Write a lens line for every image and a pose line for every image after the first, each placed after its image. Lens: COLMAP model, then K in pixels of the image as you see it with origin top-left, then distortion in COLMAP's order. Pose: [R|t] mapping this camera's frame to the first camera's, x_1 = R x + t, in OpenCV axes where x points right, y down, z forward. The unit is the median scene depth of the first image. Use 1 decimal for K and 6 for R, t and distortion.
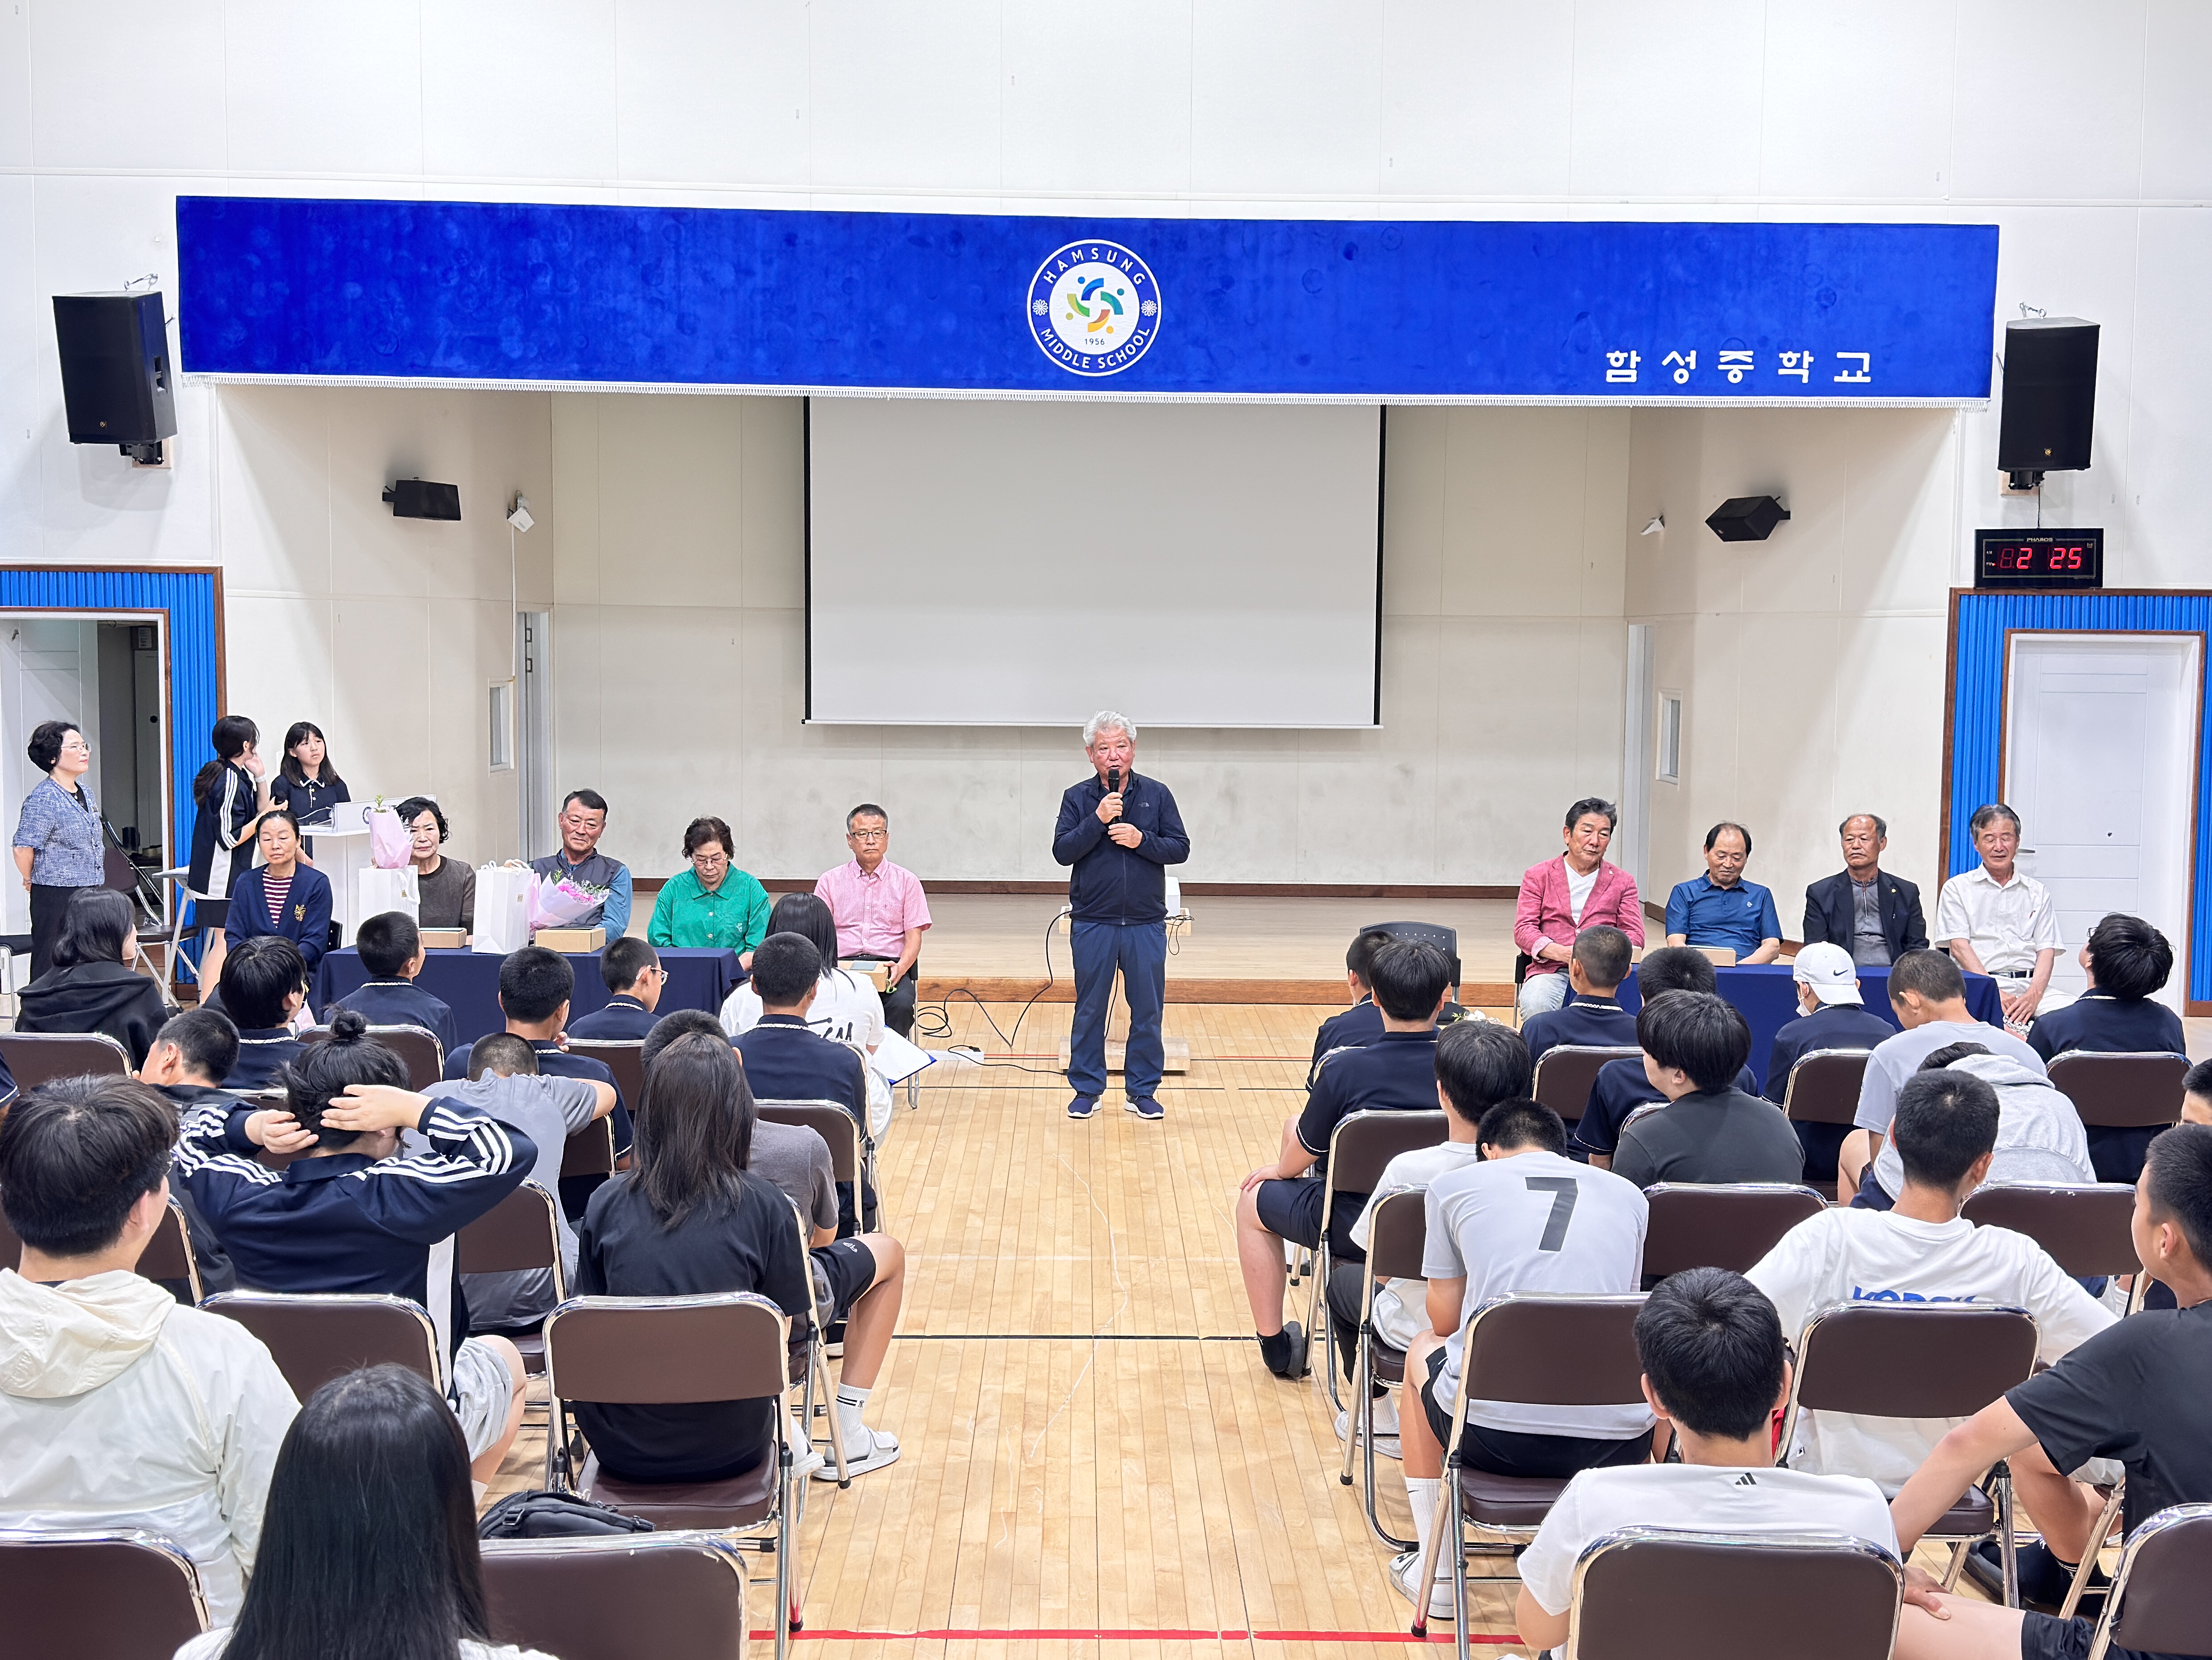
lens RADIAL K [[2578.3, 0, 1072.3], [0, 2578.3, 820.9], [0, 0, 1]] dist [0.142560, 0.000000]
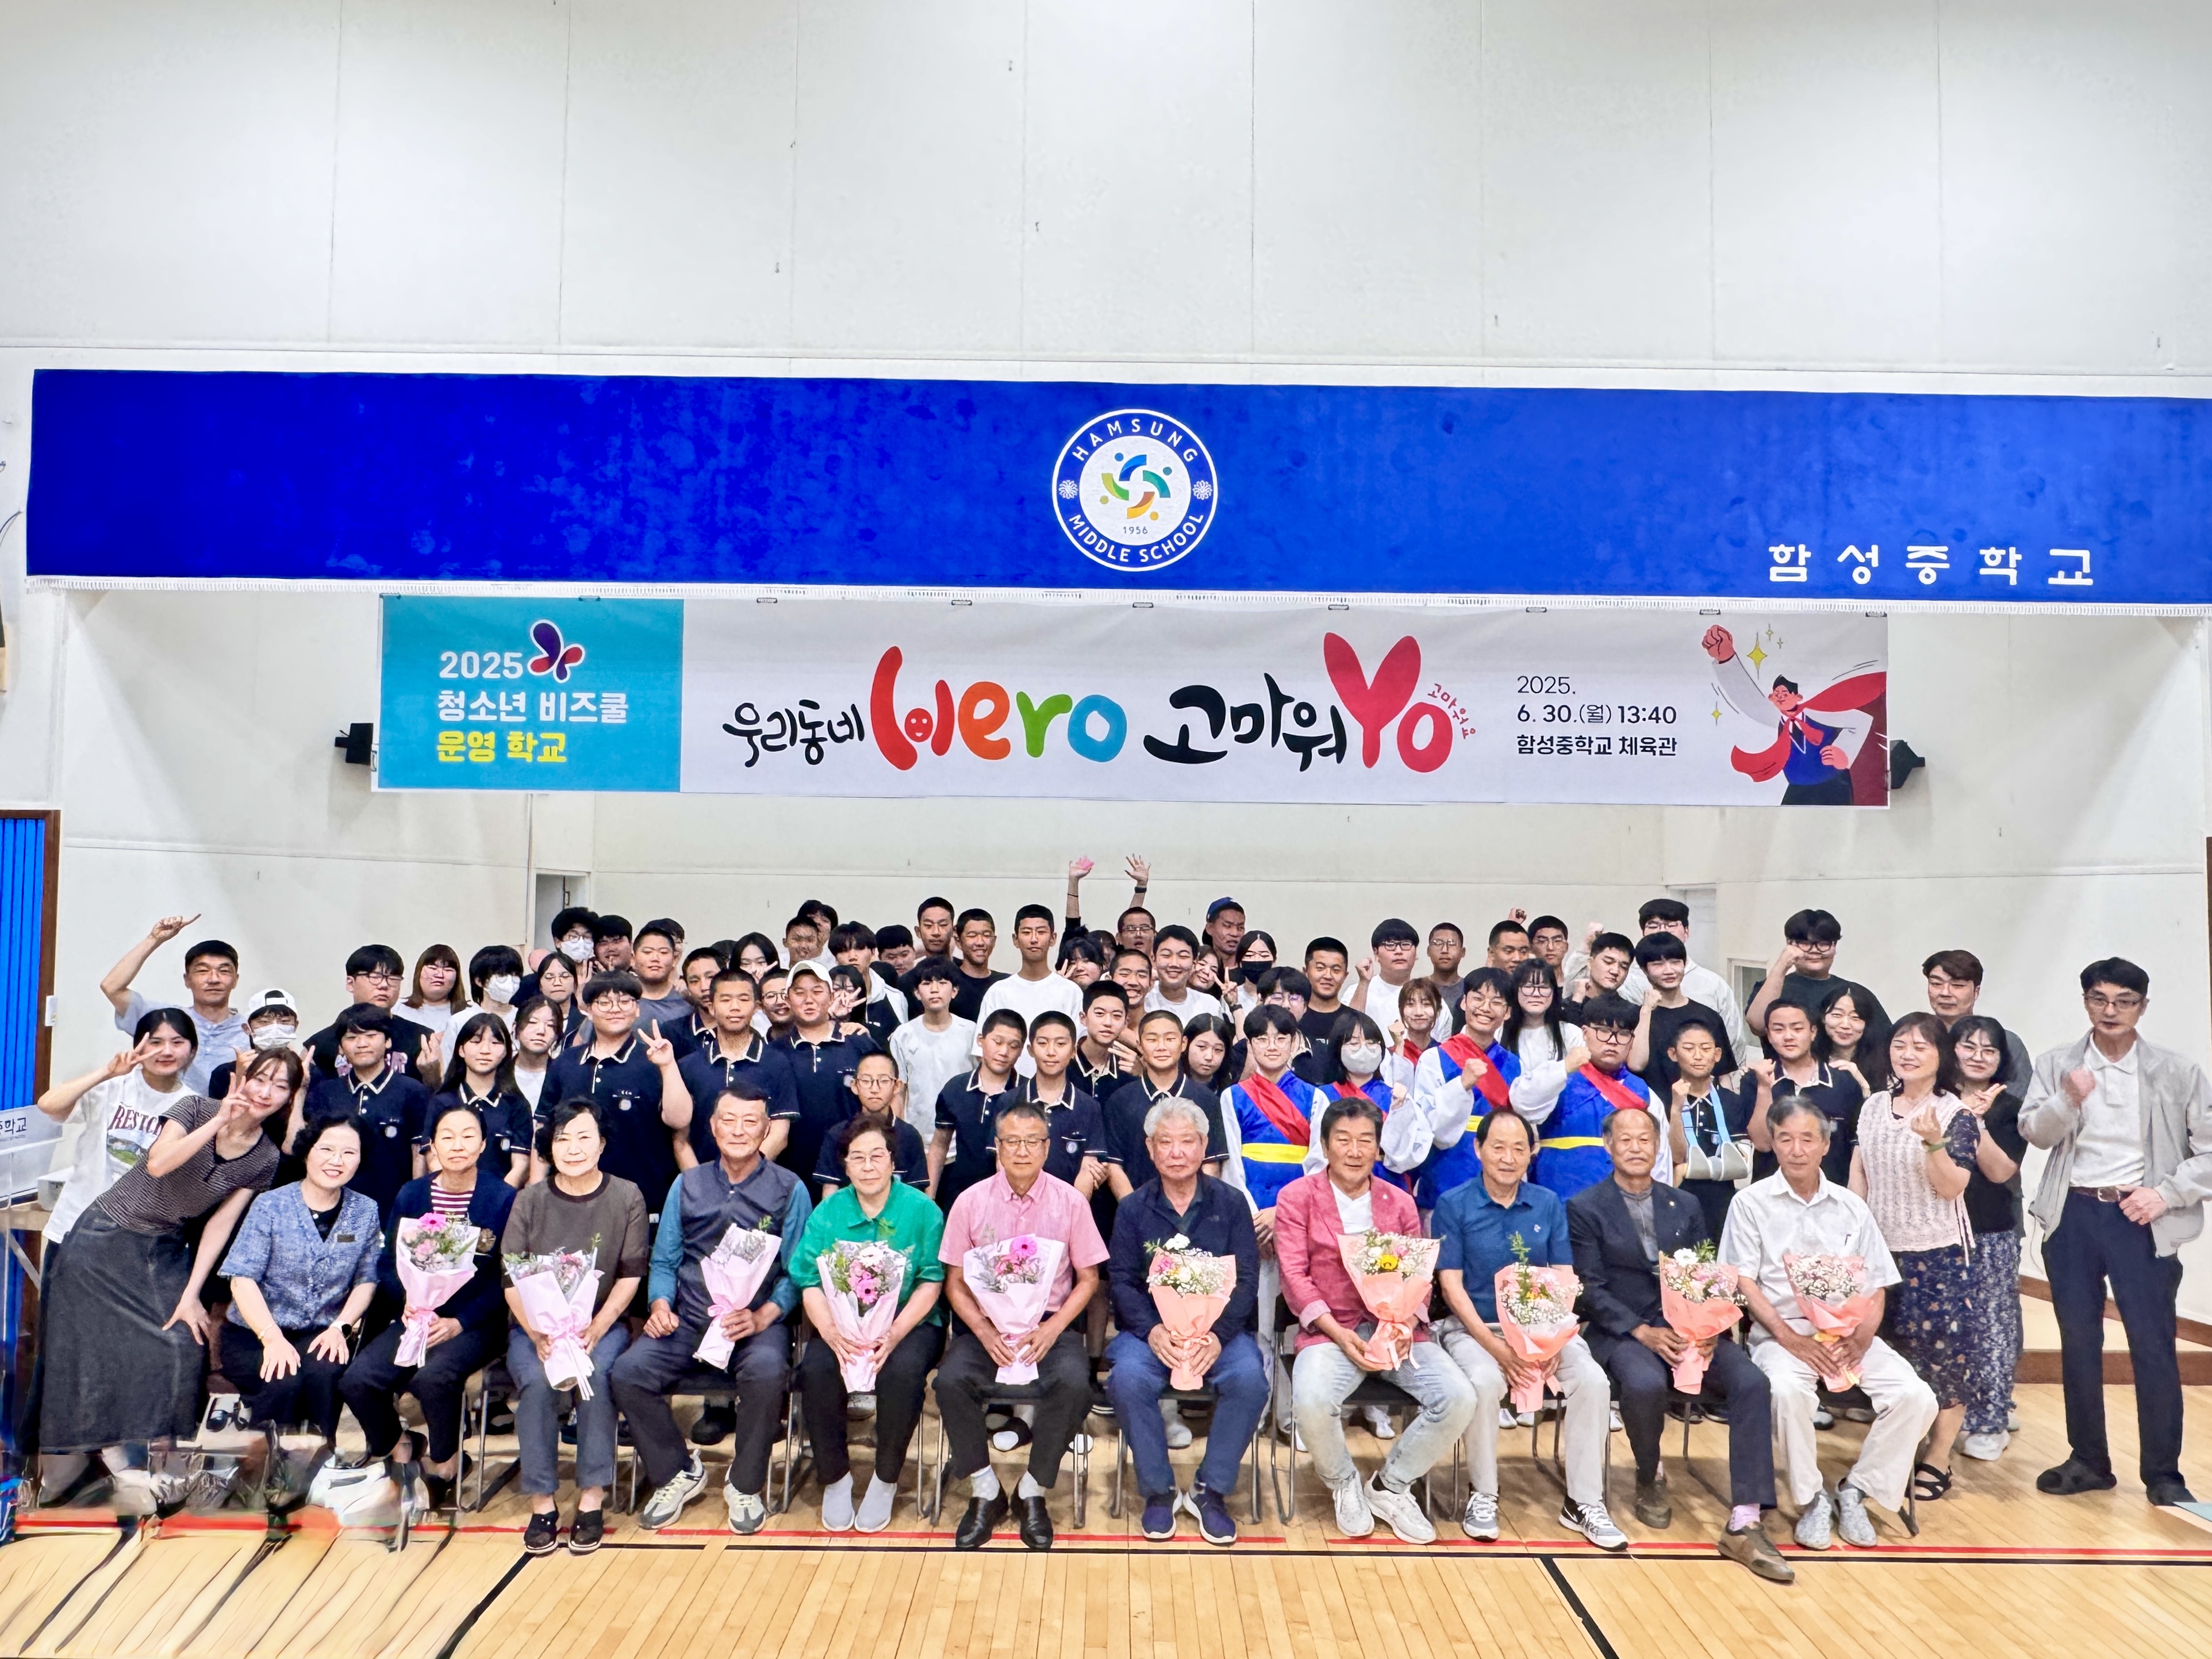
lens RADIAL K [[1426.8, 0, 1106.9], [0, 1426.8, 839.3], [0, 0, 1]] dist [-0.000983, 0.006118]
pose [[0.999915, 0.000345, -0.013054, 0.005524], [-0.002031, 0.991598, -0.129344, -0.031938], [0.012900, 0.129360, 0.991514, 0.572042]]
